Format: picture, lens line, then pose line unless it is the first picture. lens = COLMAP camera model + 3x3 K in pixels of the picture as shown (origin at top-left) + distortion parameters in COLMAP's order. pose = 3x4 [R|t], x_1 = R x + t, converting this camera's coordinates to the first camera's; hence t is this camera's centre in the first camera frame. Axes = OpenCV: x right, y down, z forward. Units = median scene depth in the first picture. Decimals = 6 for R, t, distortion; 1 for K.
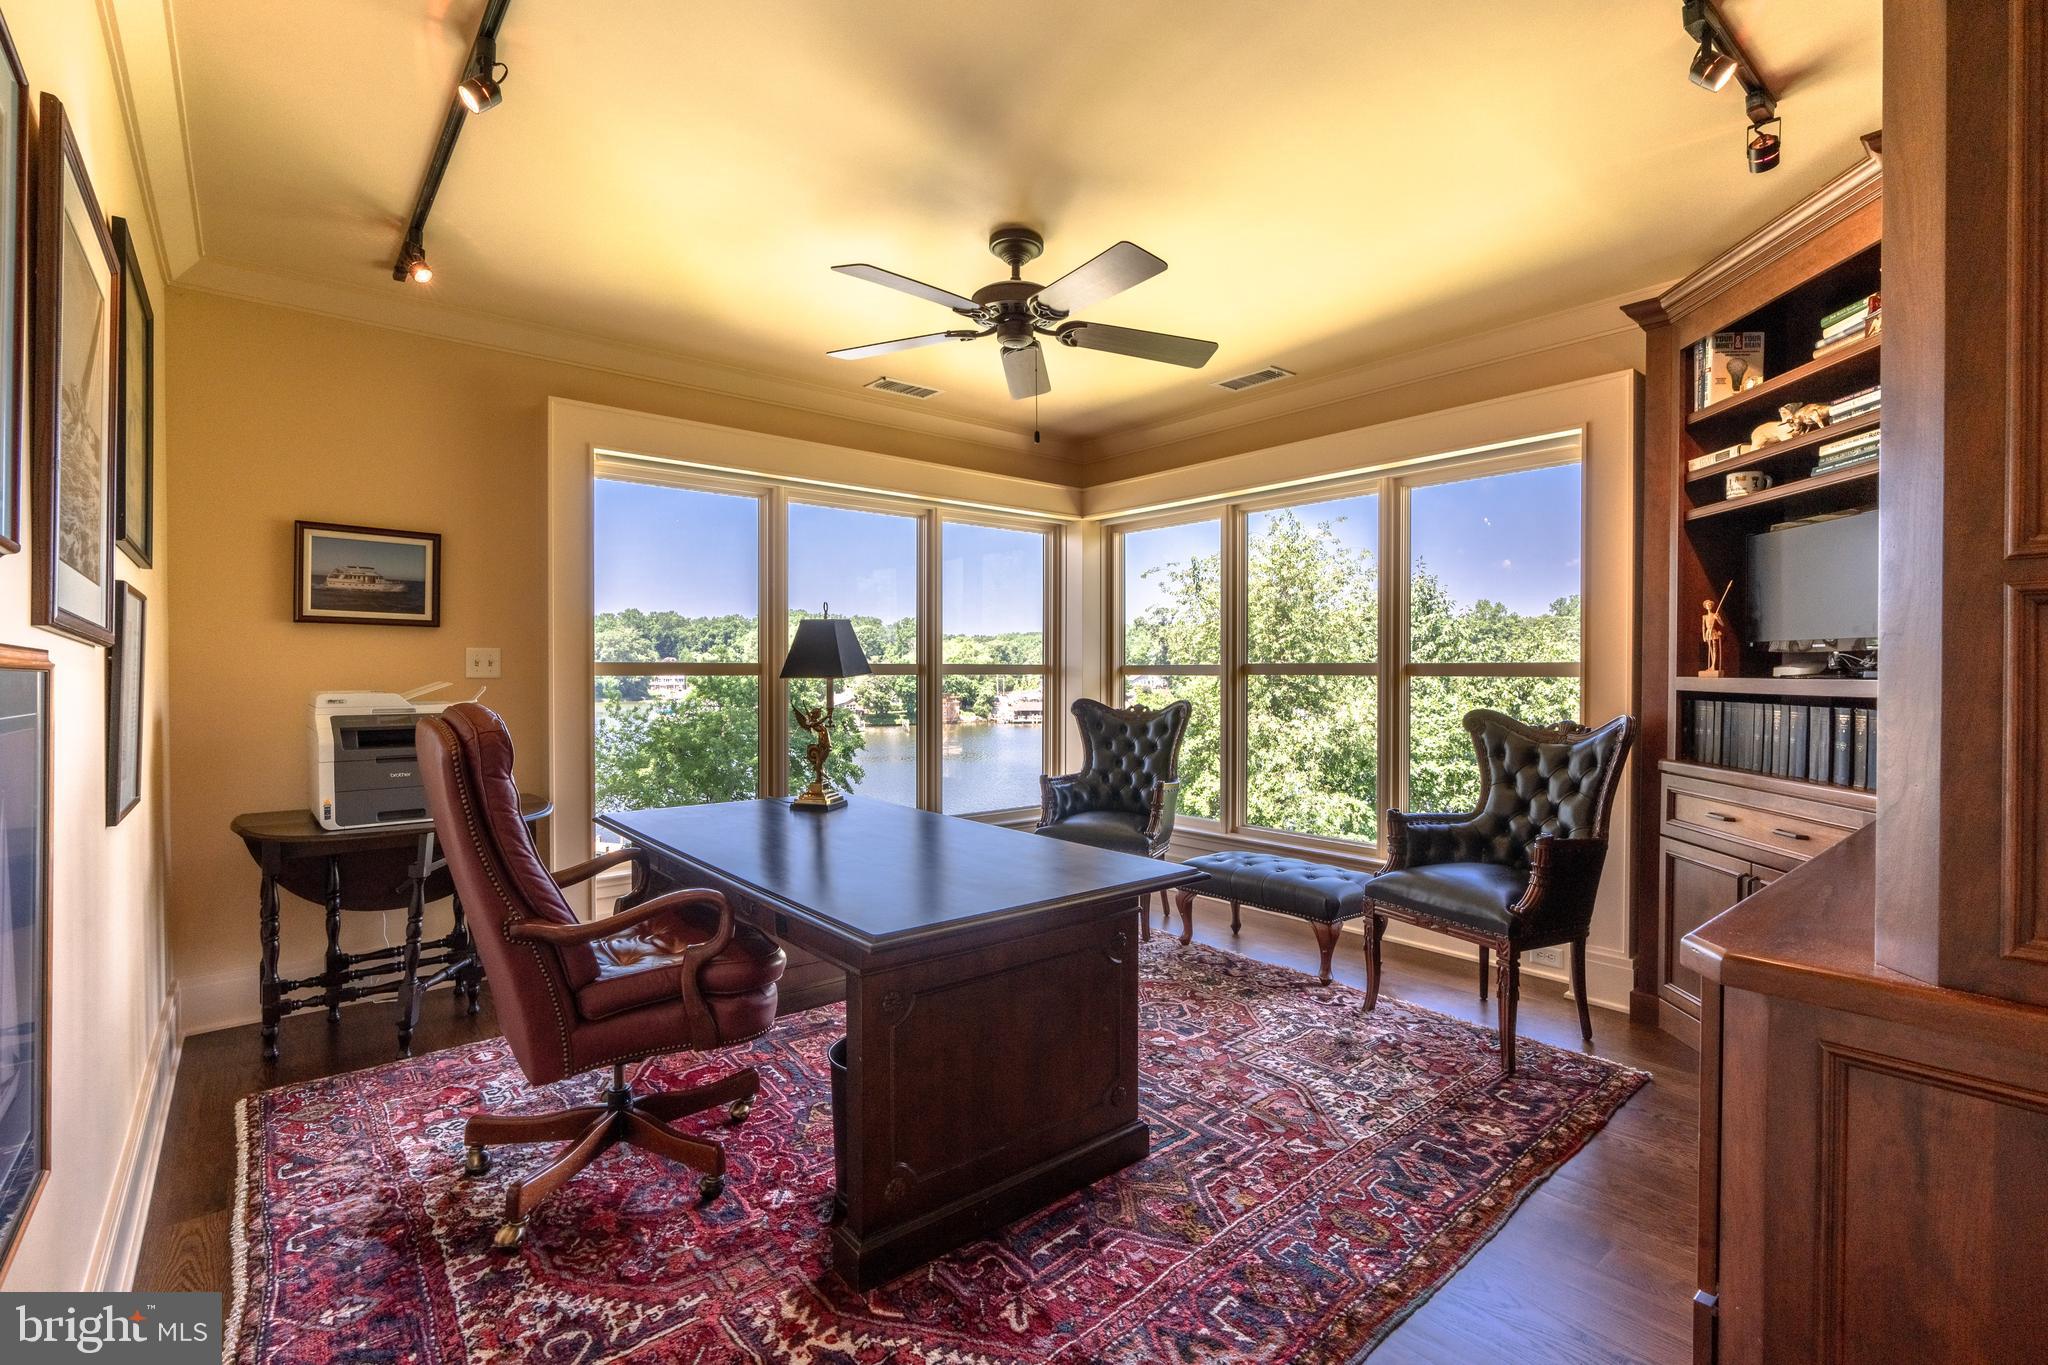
lens RADIAL K [[917.9, 0, 1024.0], [0, 917.9, 682.5], [0, 0, 1]] dist [-0.003788, 0.000296]
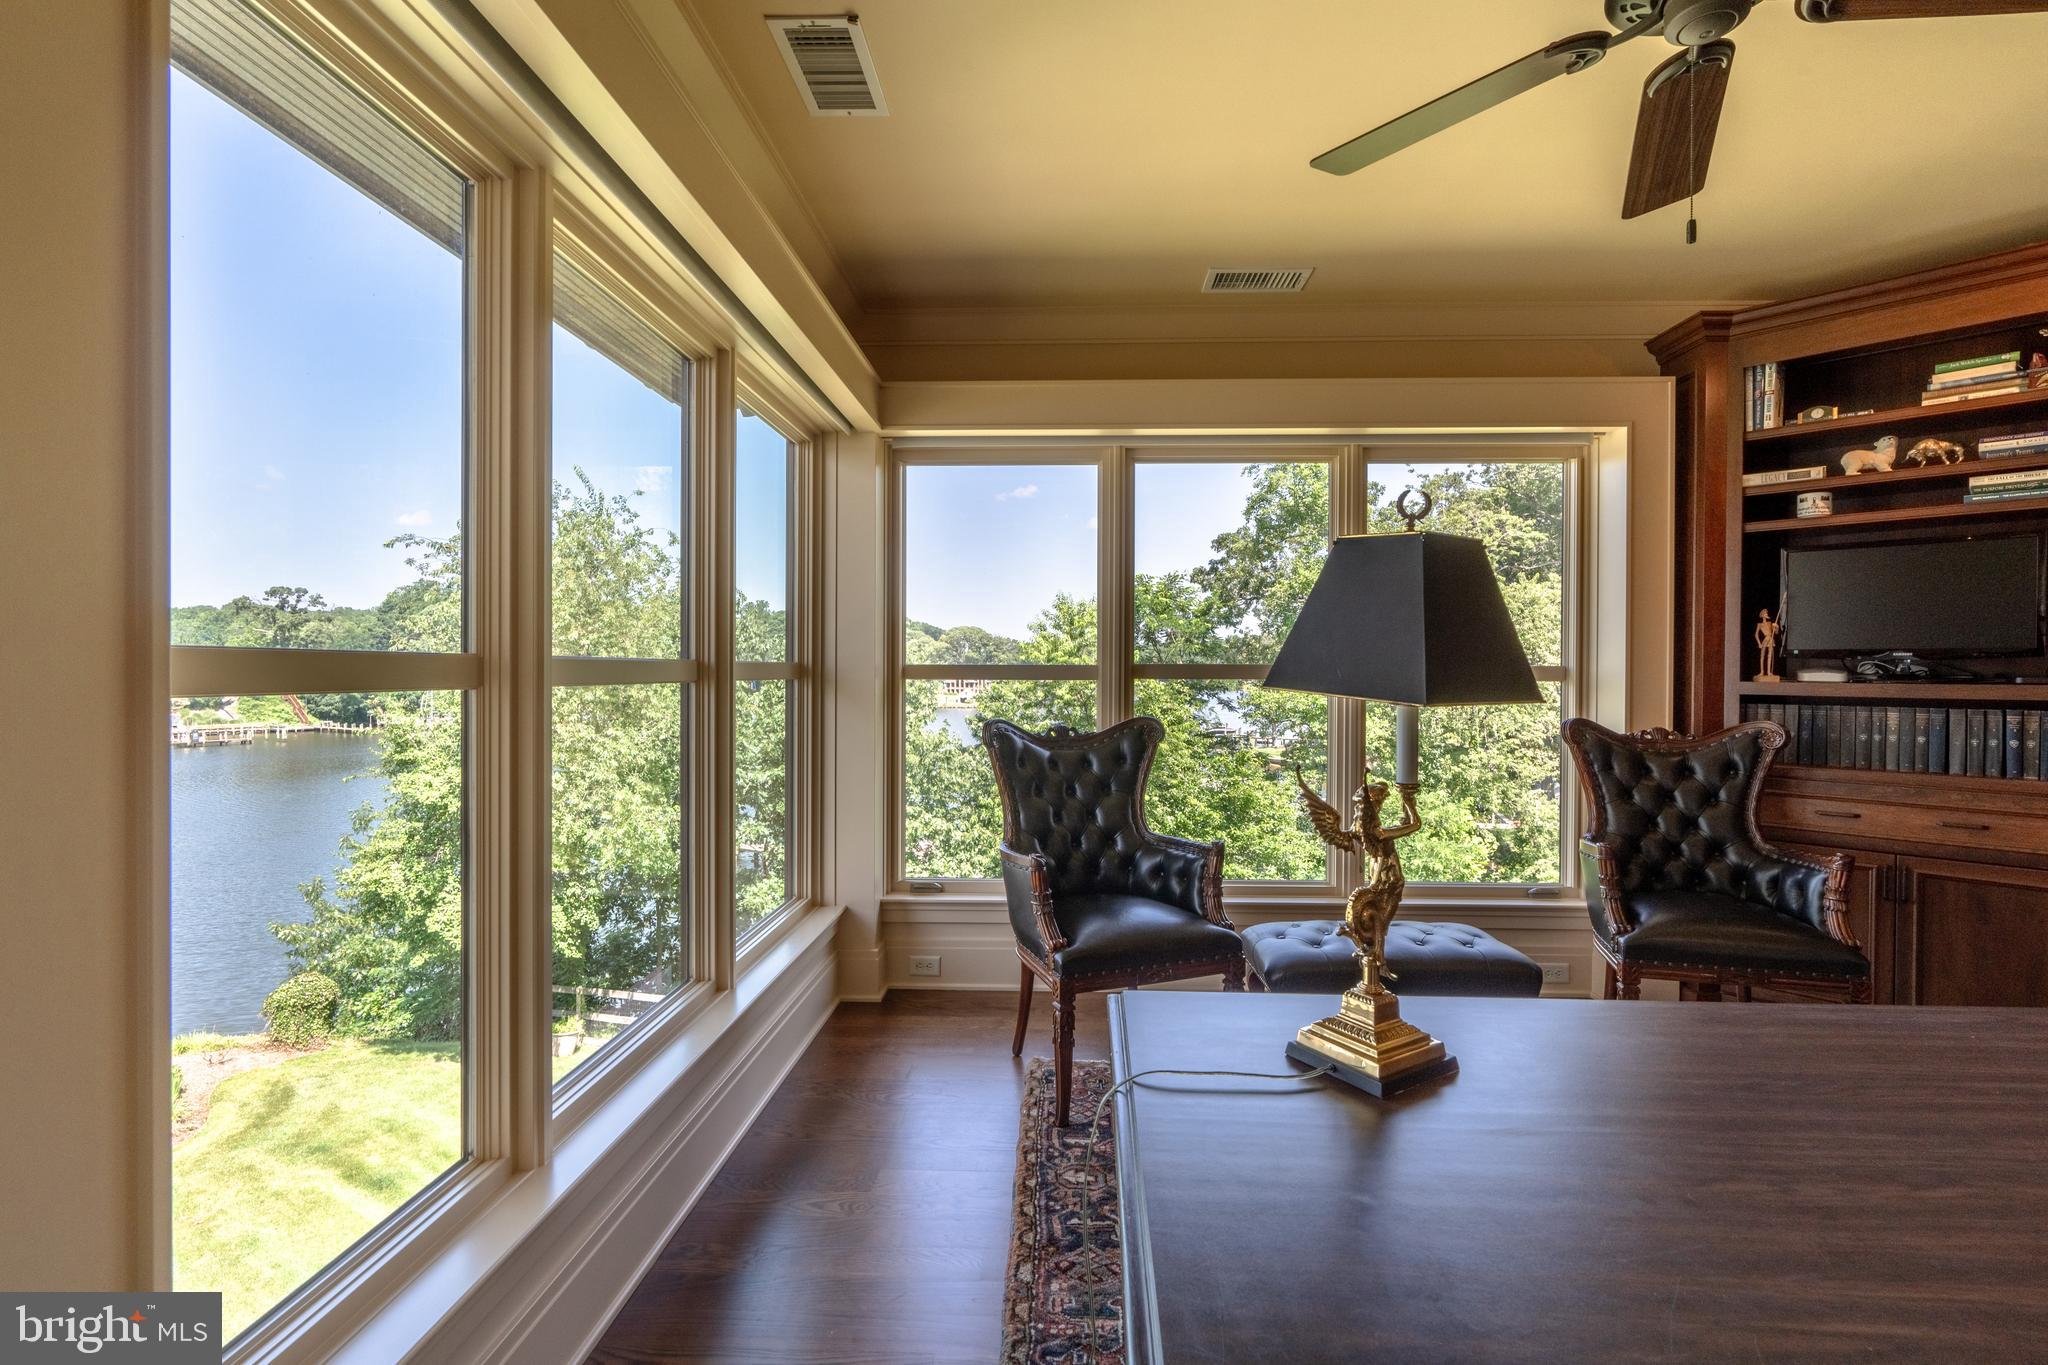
lens RADIAL K [[917.9, 0, 1024.0], [0, 917.9, 682.5], [0, 0, 1]] dist [-0.003788, 0.000296]
pose [[0.677125, 0.001135, 0.735867, -0.609287], [0.000085, 0.999999, -0.001620, -0.003867], [-0.735868, 0.001159, 0.677124, 0.899917]]
